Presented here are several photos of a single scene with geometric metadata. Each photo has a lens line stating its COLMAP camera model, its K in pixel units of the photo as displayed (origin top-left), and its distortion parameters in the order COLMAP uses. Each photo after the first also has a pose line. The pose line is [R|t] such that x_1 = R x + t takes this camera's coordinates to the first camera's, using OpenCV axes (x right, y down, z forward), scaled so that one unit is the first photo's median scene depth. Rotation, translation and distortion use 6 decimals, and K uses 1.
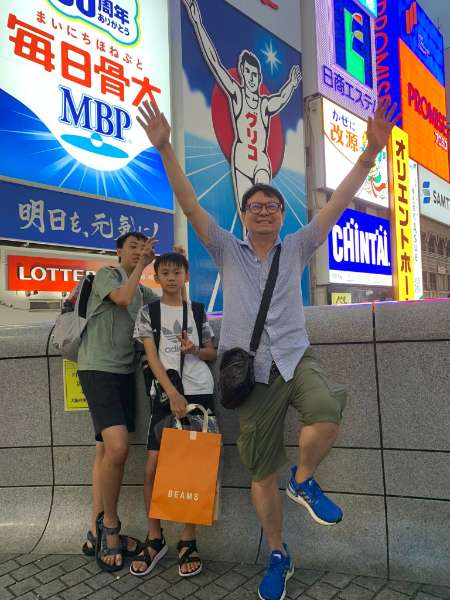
lens RADIAL K [[460.3, 0, 224.5], [0, 460.3, 298.2], [0, 0, 1]] dist [0.010119, -0.005669]
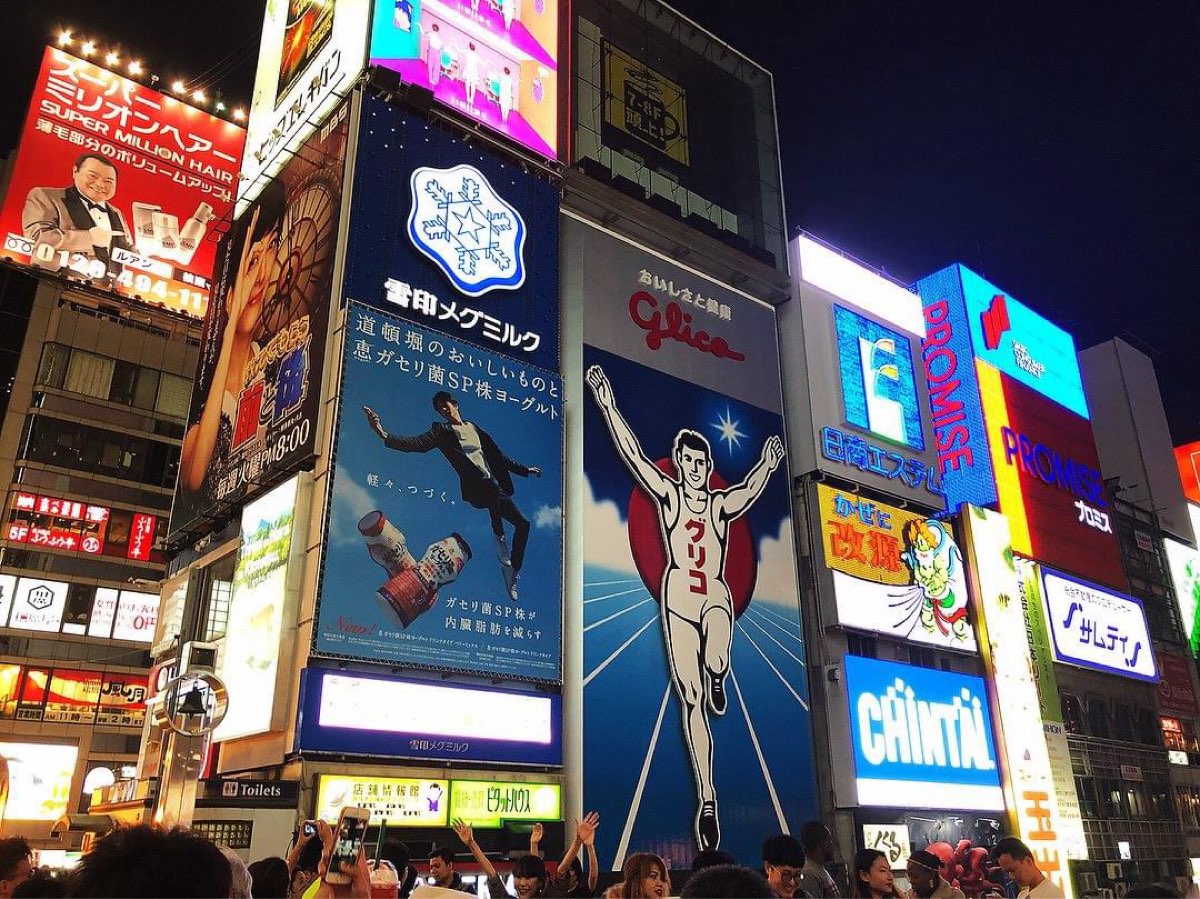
lens RADIAL K [[978.1, 0, 604.2], [0, 978.1, 435.8], [0, 0, 1]] dist [0.074717, -0.094173]
pose [[0.991314, -0.029358, -0.128196, 0.109917], [-0.017346, 0.937063, -0.348729, -0.034436], [0.130365, 0.347923, 0.928415, -0.318752]]
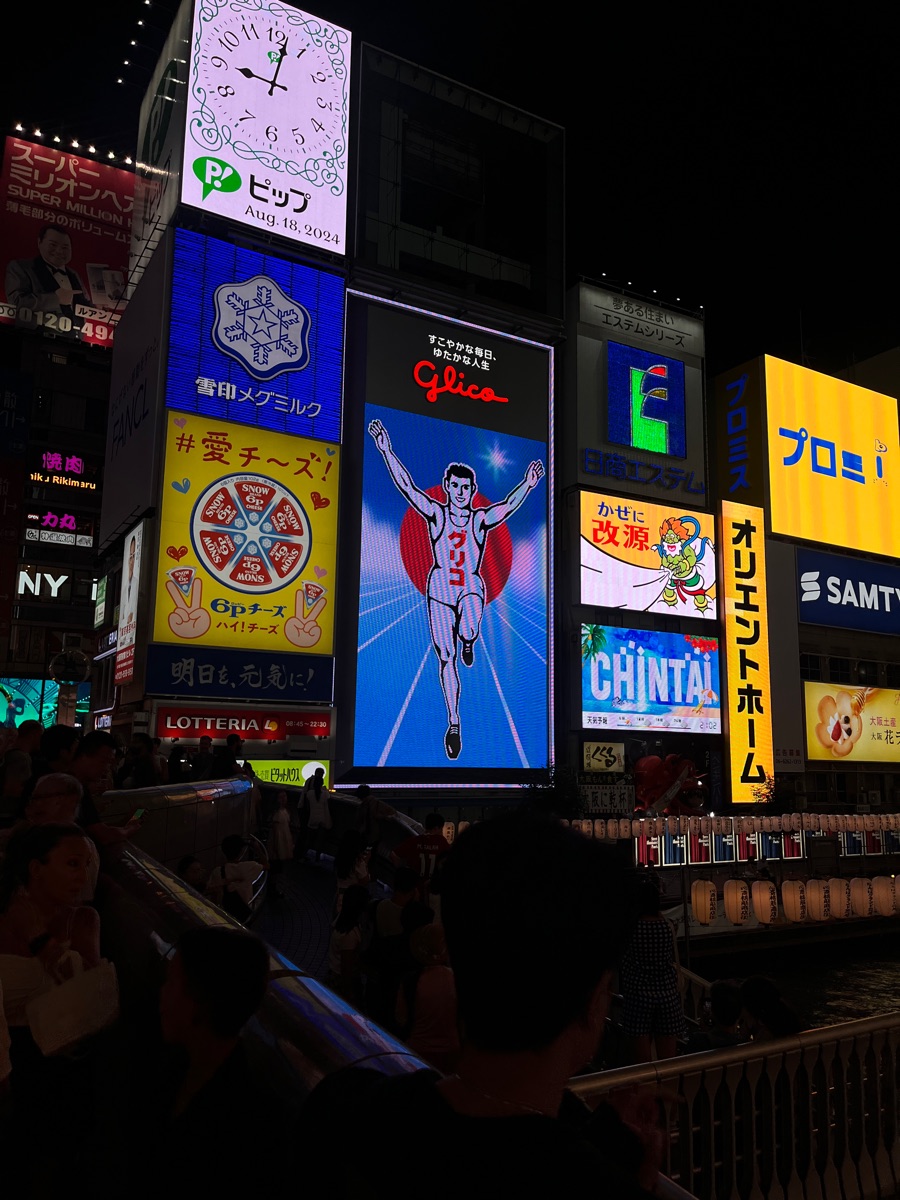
lens RADIAL K [[903.8, 0, 456.3], [0, 903.8, 610.1], [0, 0, 1]] dist [0.073247, -0.094828]
pose [[0.956186, -0.002387, -0.292751, 0.551742], [-0.033466, 0.992521, -0.117399, -0.052644], [0.290842, 0.122052, 0.948954, -0.602943]]
